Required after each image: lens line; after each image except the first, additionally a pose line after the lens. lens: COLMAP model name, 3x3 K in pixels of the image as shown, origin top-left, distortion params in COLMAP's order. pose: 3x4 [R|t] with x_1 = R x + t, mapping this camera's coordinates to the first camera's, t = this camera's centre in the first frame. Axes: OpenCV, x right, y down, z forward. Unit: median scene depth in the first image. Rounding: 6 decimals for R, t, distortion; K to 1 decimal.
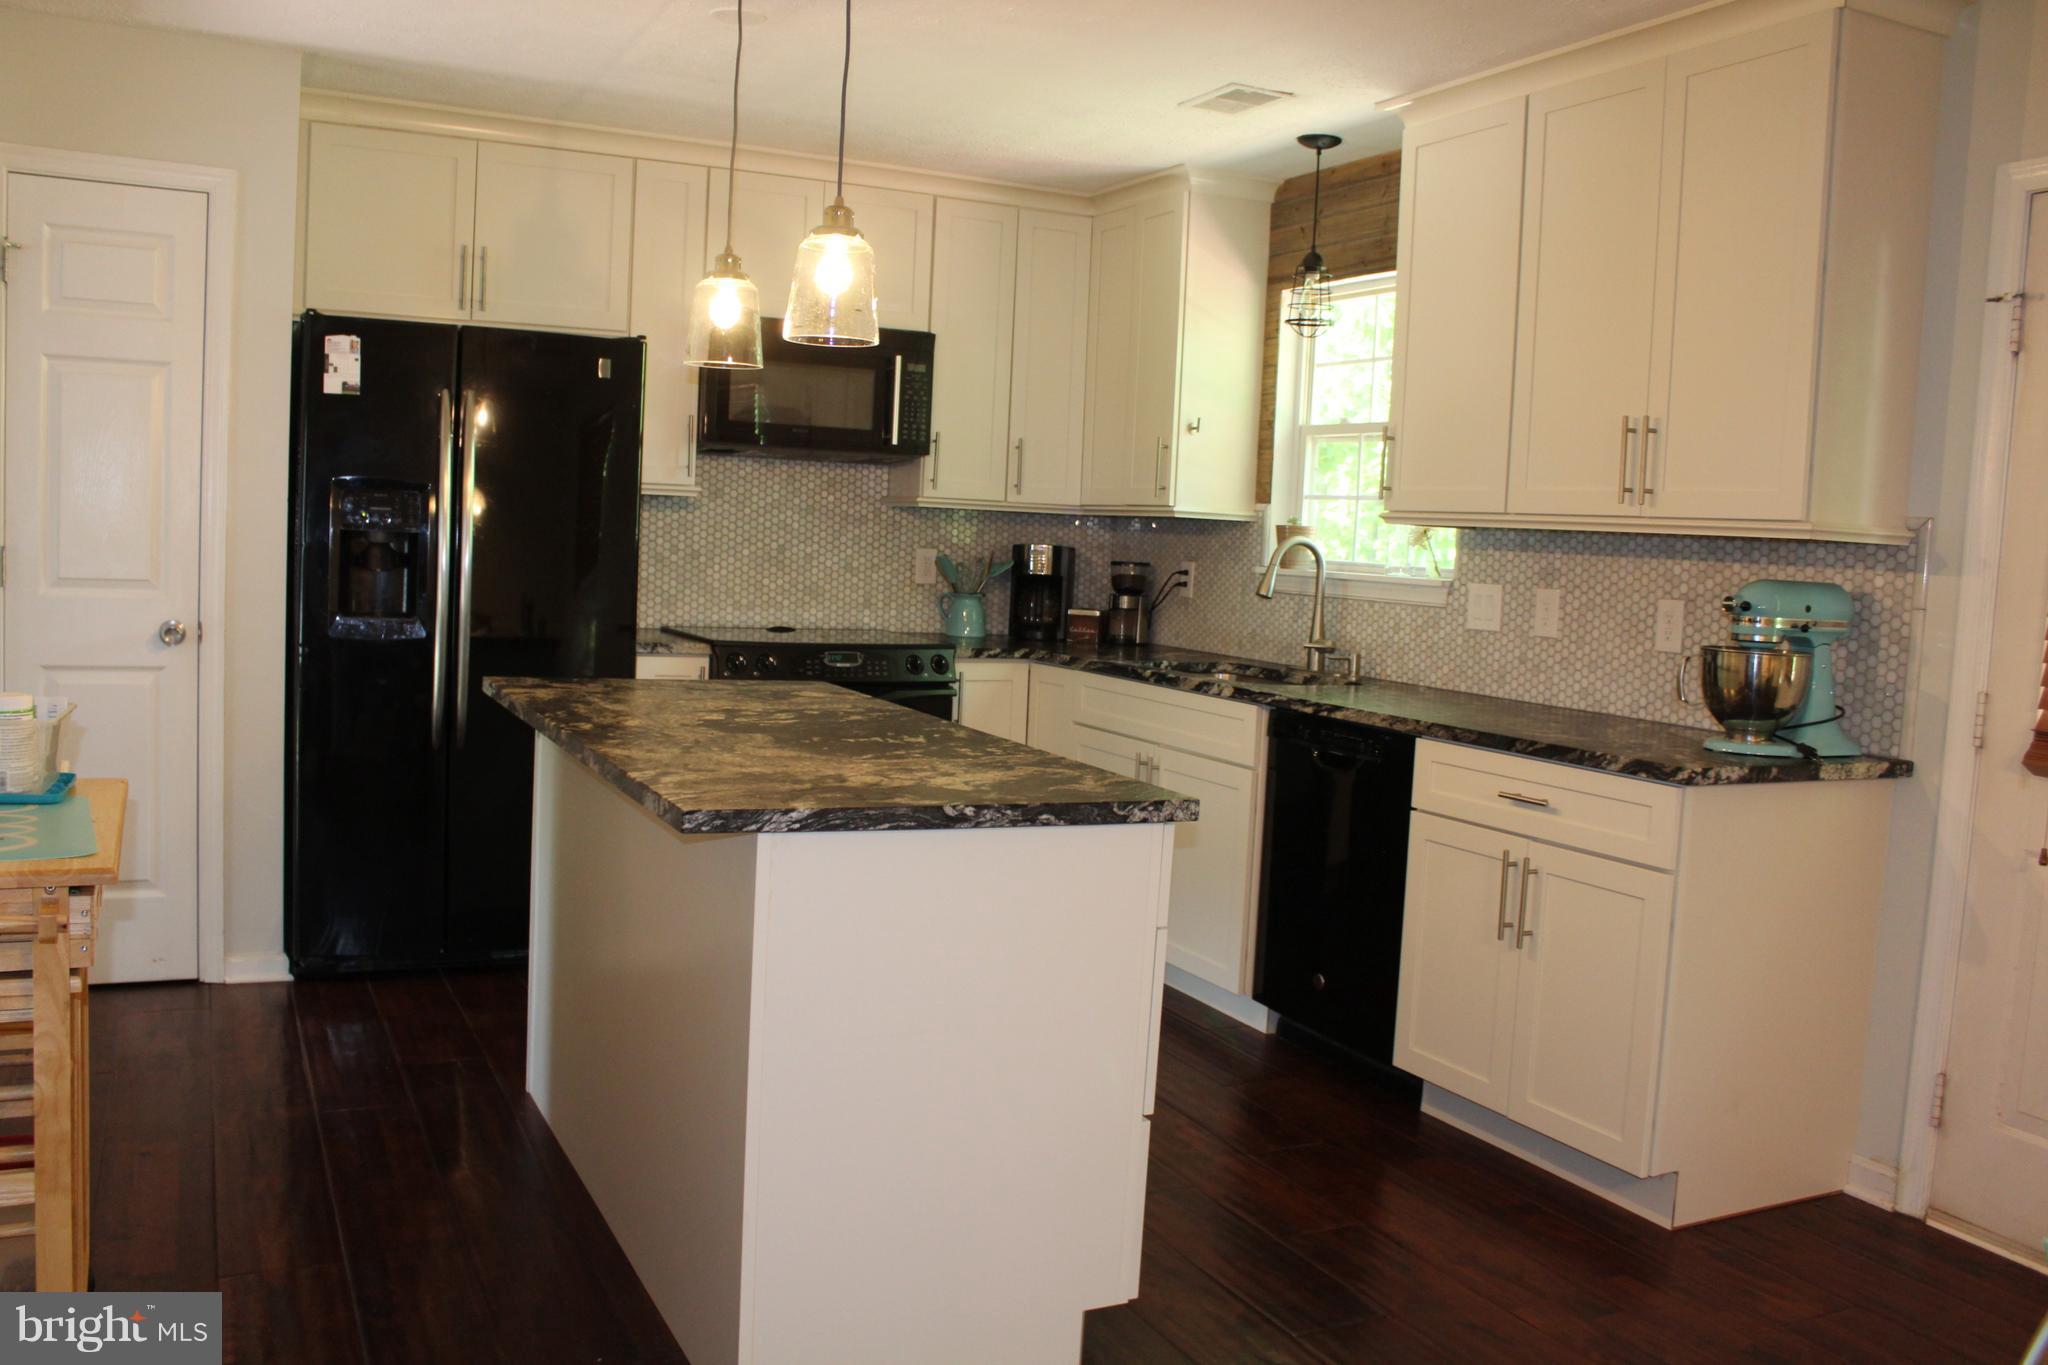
lens RADIAL K [[1694.0, 0, 1000.6], [0, 1694.0, 677.2], [0, 0, 1]] dist [-0.167469, 0.147302]
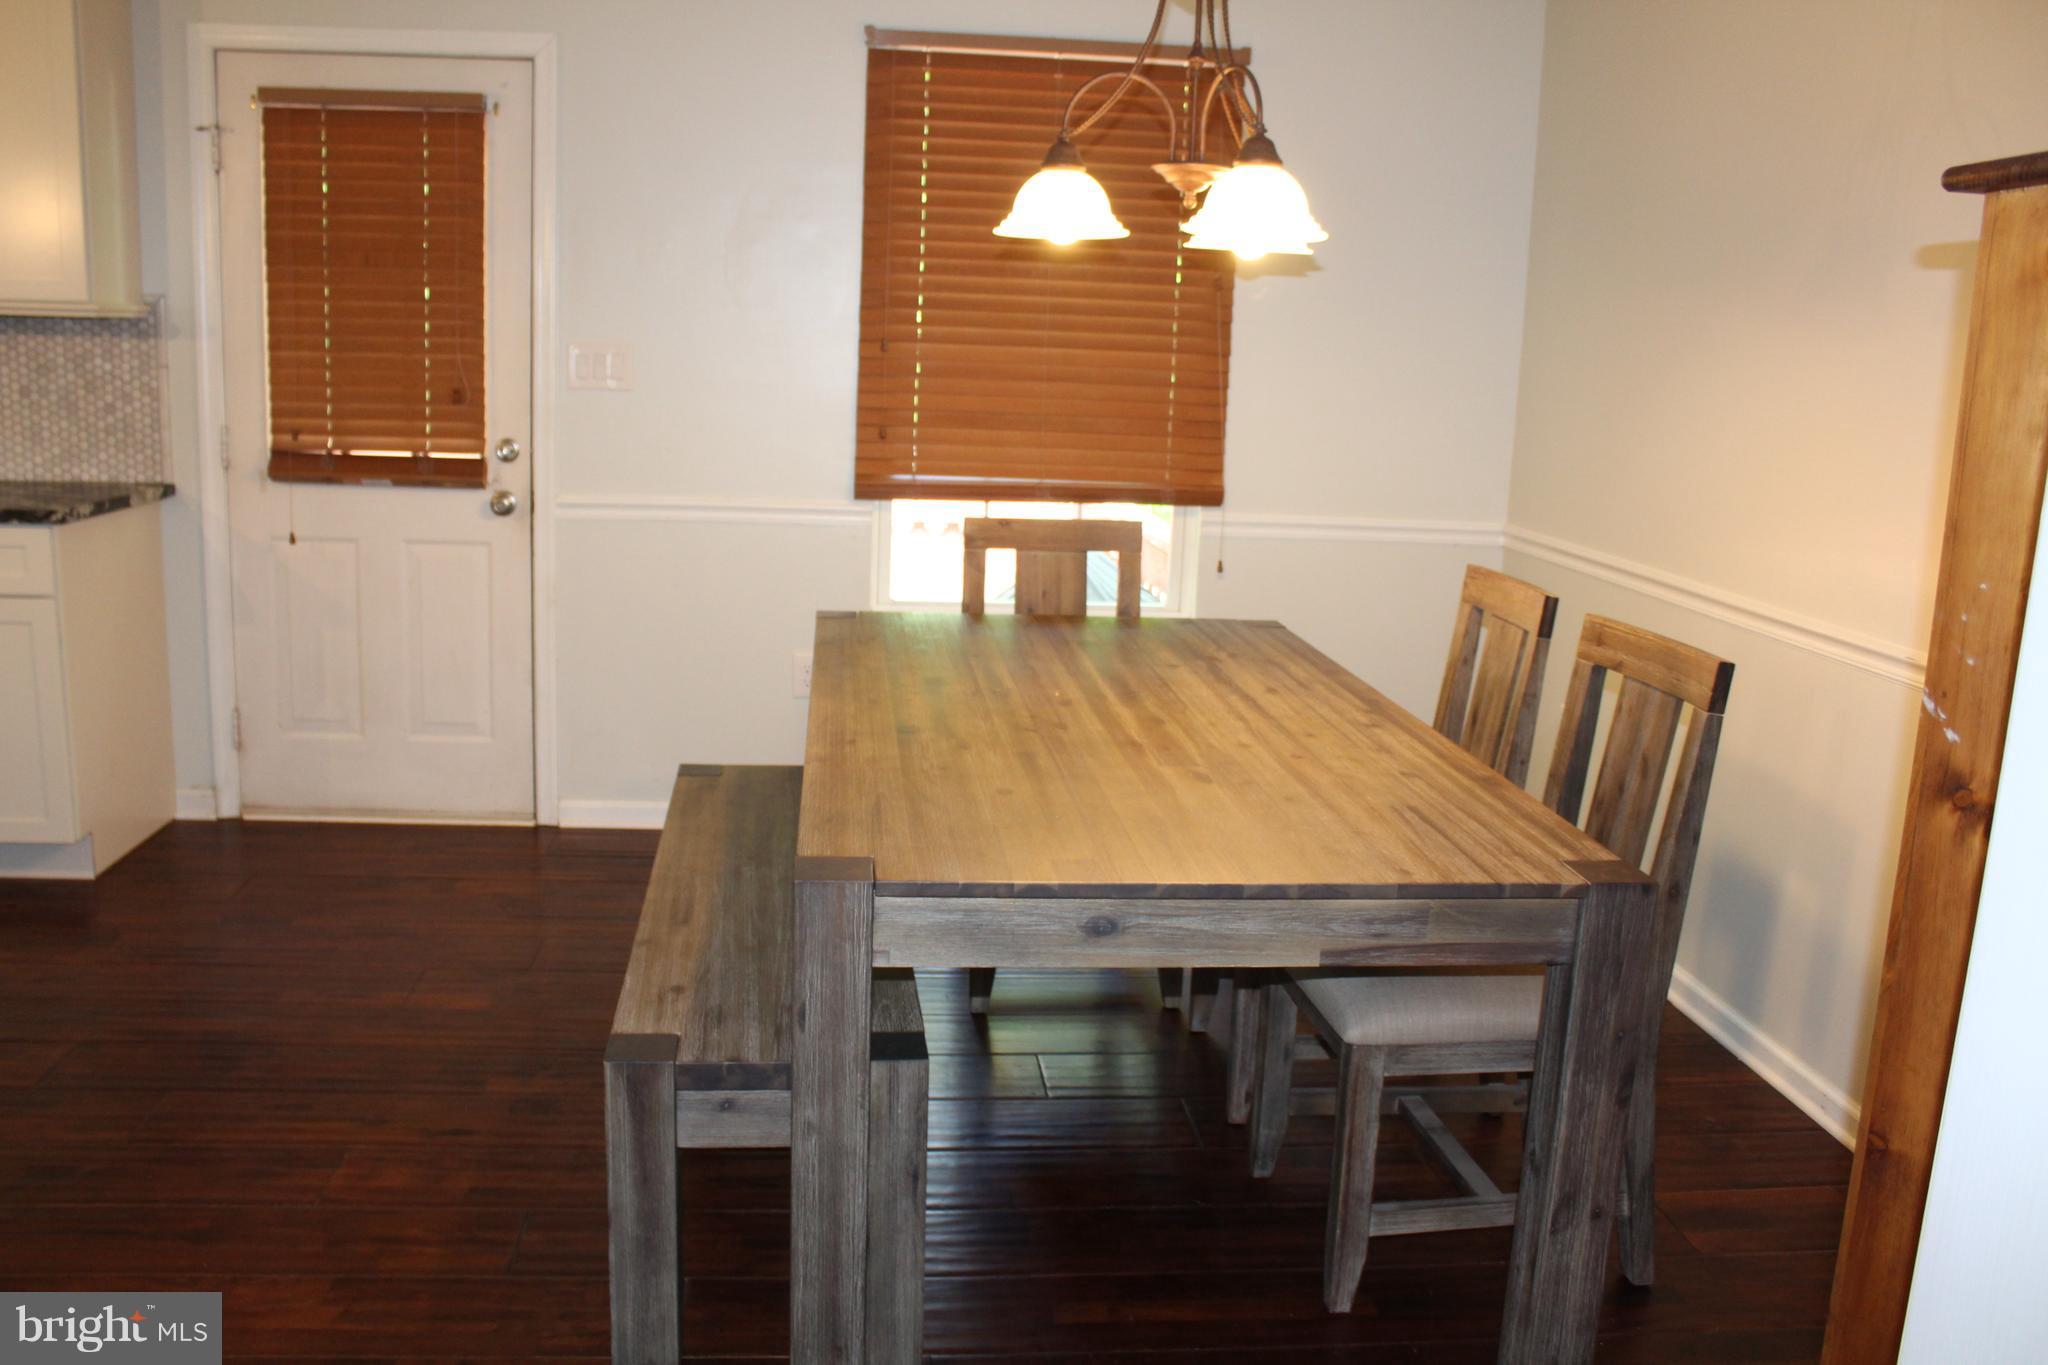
lens RADIAL K [[1679.2, 0, 1024.0], [0, 1679.2, 682.5], [0, 0, 1]] dist [-0.171179, 0.126537]
pose [[0.345378, -0.222753, 0.911644, -0.278782], [0.054732, 0.974550, 0.217388, -0.024640], [-0.936866, -0.025185, 0.348780, -0.062584]]
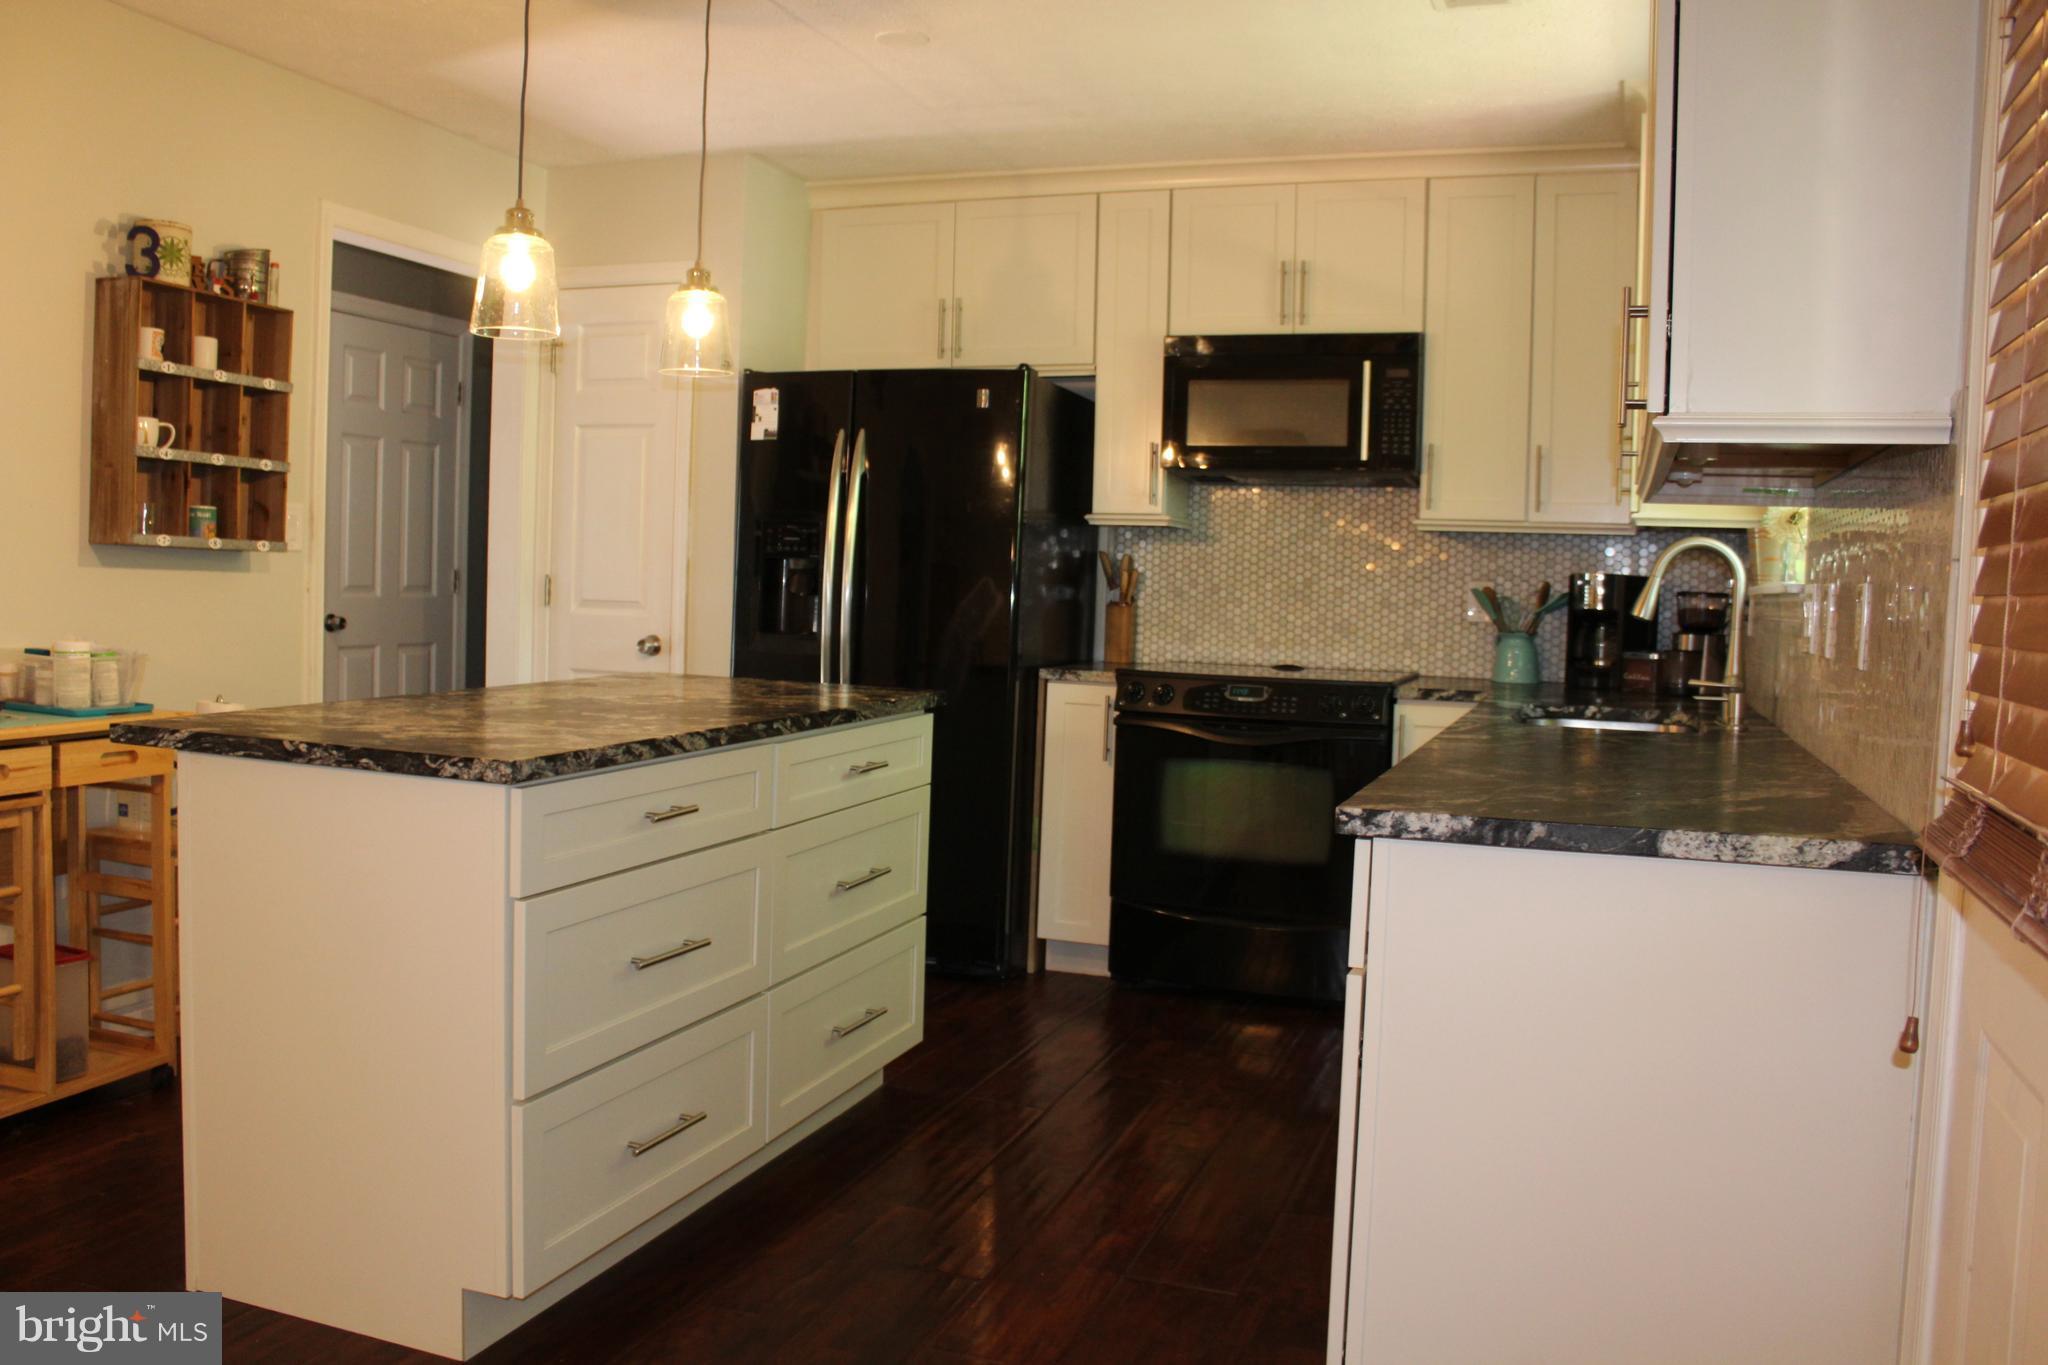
lens RADIAL K [[1692.6, 0, 1012.3], [0, 1692.6, 680.1], [0, 0, 1]] dist [-0.167029, 0.138645]
pose [[0.692822, 0.016234, -0.720925, 0.482138], [-0.058827, 0.997687, -0.034068, 0.021159], [0.718705, 0.066013, 0.692175, 0.276458]]
